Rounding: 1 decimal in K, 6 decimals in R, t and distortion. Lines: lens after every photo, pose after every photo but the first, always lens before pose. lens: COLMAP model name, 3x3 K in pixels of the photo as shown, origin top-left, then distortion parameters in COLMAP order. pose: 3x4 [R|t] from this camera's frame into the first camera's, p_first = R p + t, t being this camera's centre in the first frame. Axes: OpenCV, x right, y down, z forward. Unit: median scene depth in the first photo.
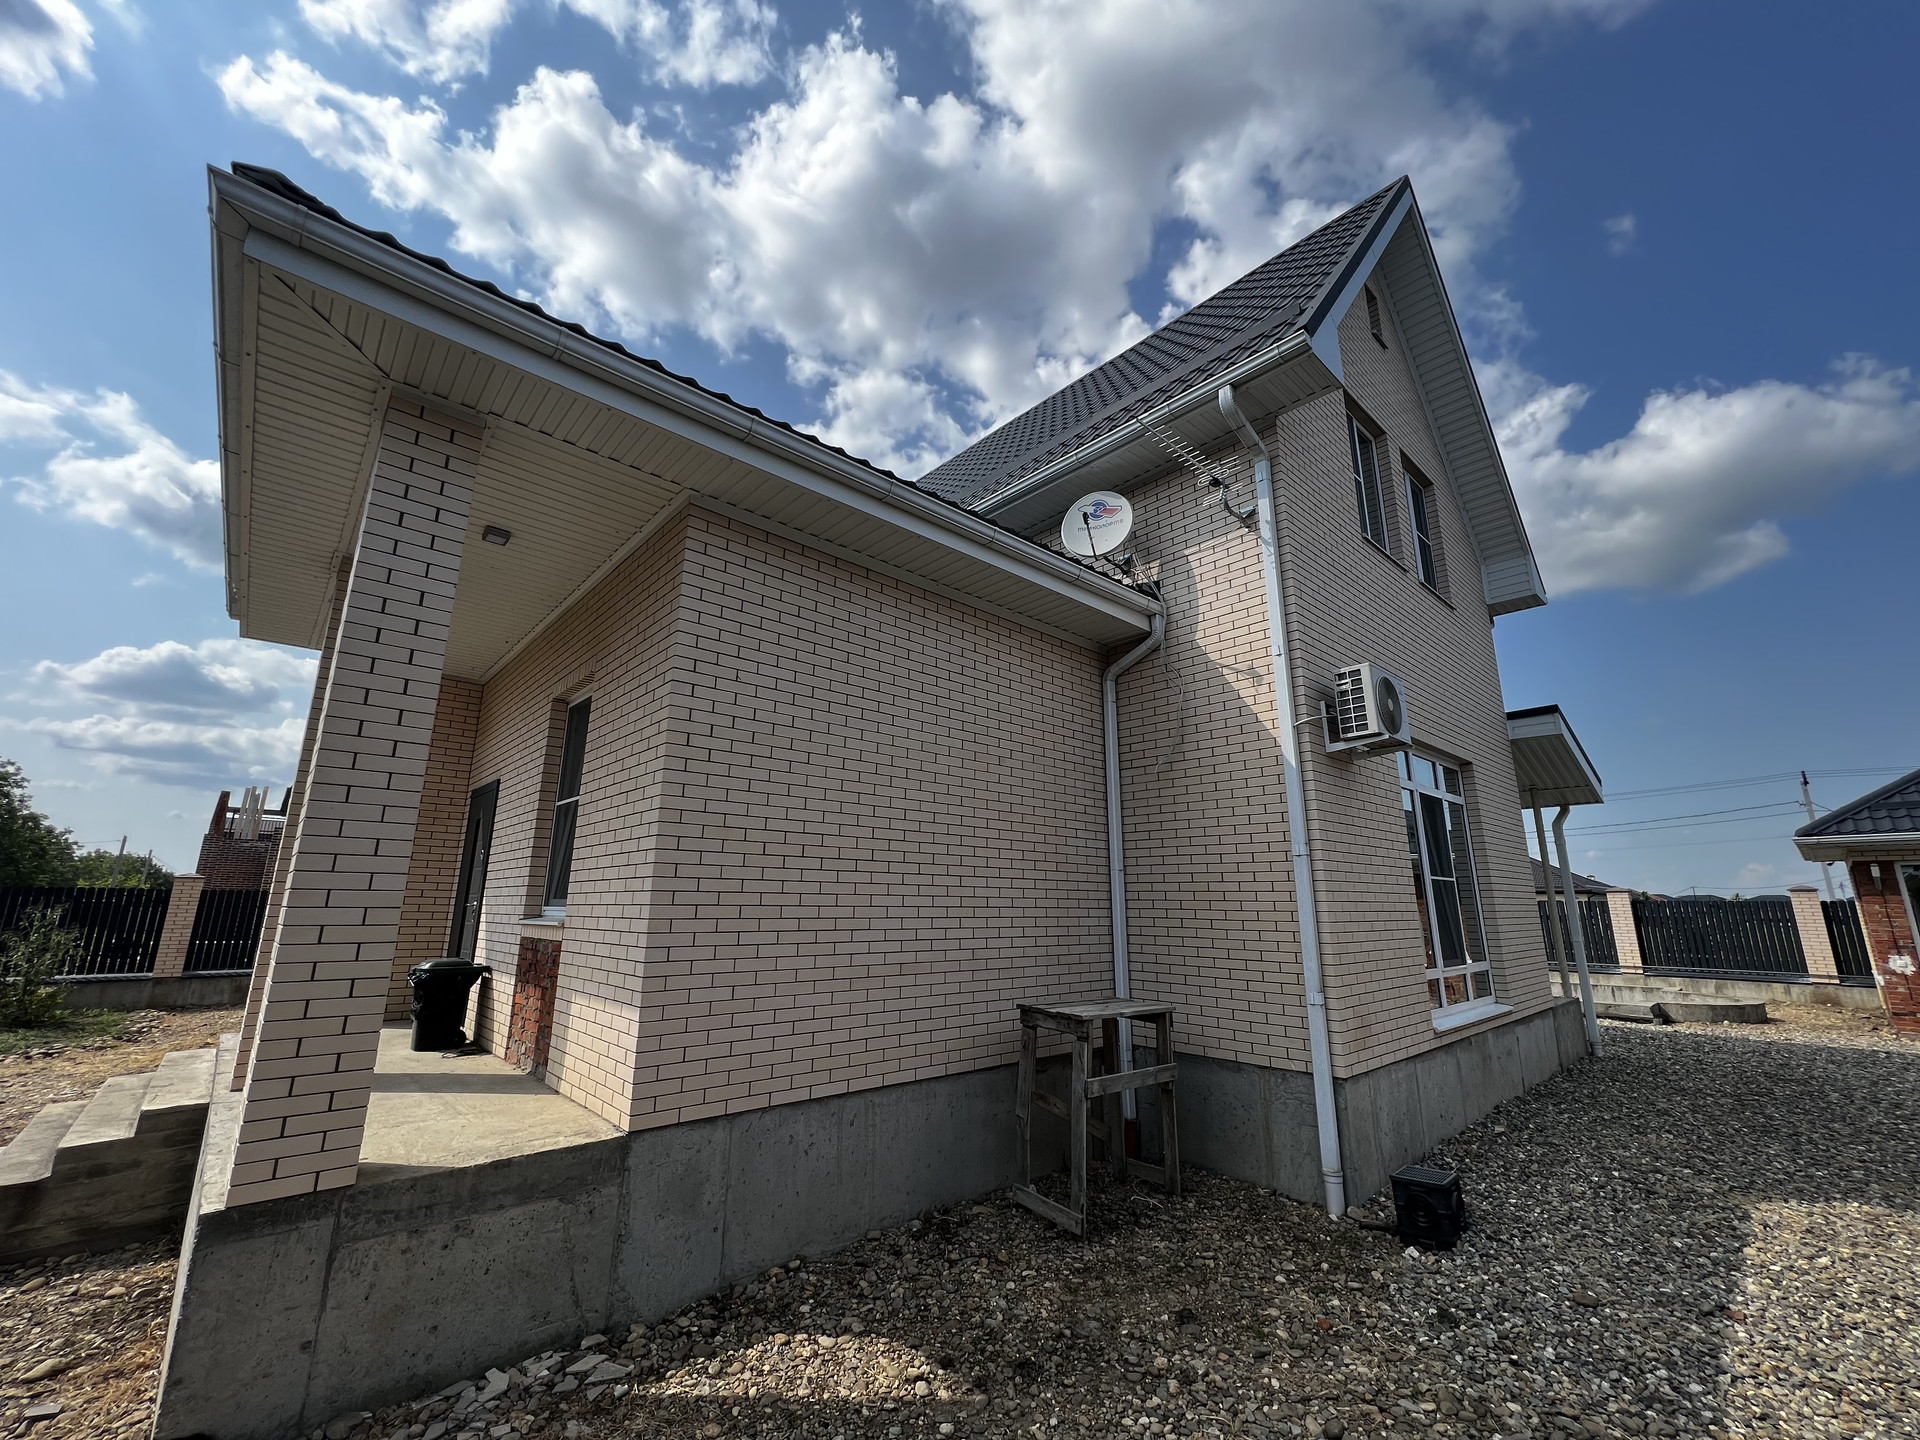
lens RADIAL K [[769.3, 0, 957.3], [0, 769.3, 722.7], [0, 0, 1]] dist [0.000344, 0.000479]
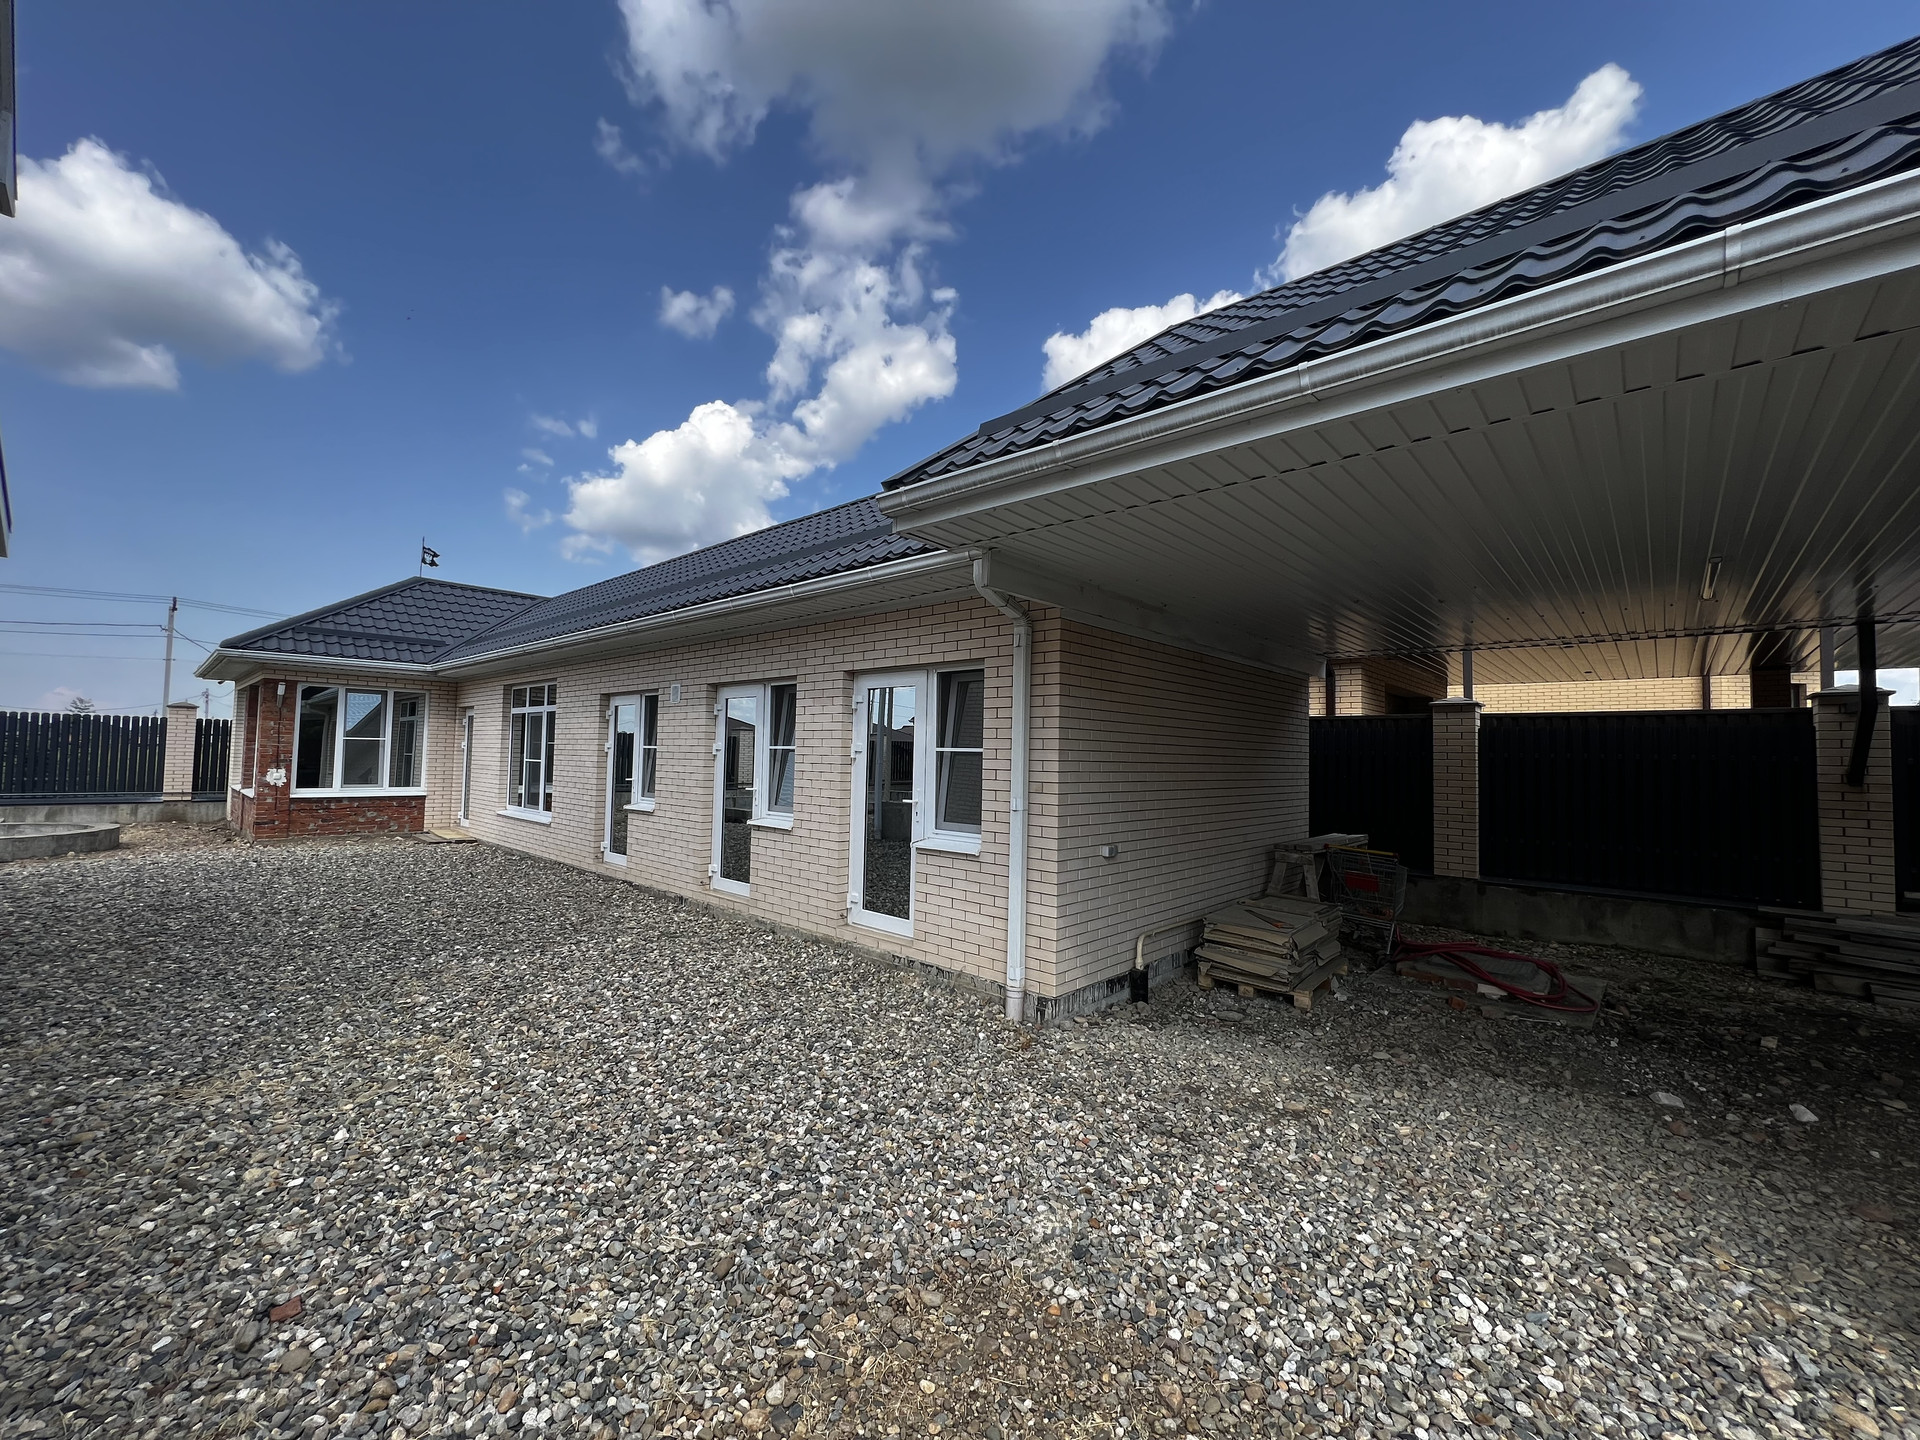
lens RADIAL K [[769.3, 0, 957.3], [0, 769.3, 722.7], [0, 0, 1]] dist [0.000344, 0.000479]
pose [[-0.083488, 0.033729, 0.995938, 0.101662], [-0.251840, 0.966270, -0.053835, 0.064380], [-0.964161, -0.255312, -0.072177, 0.197703]]
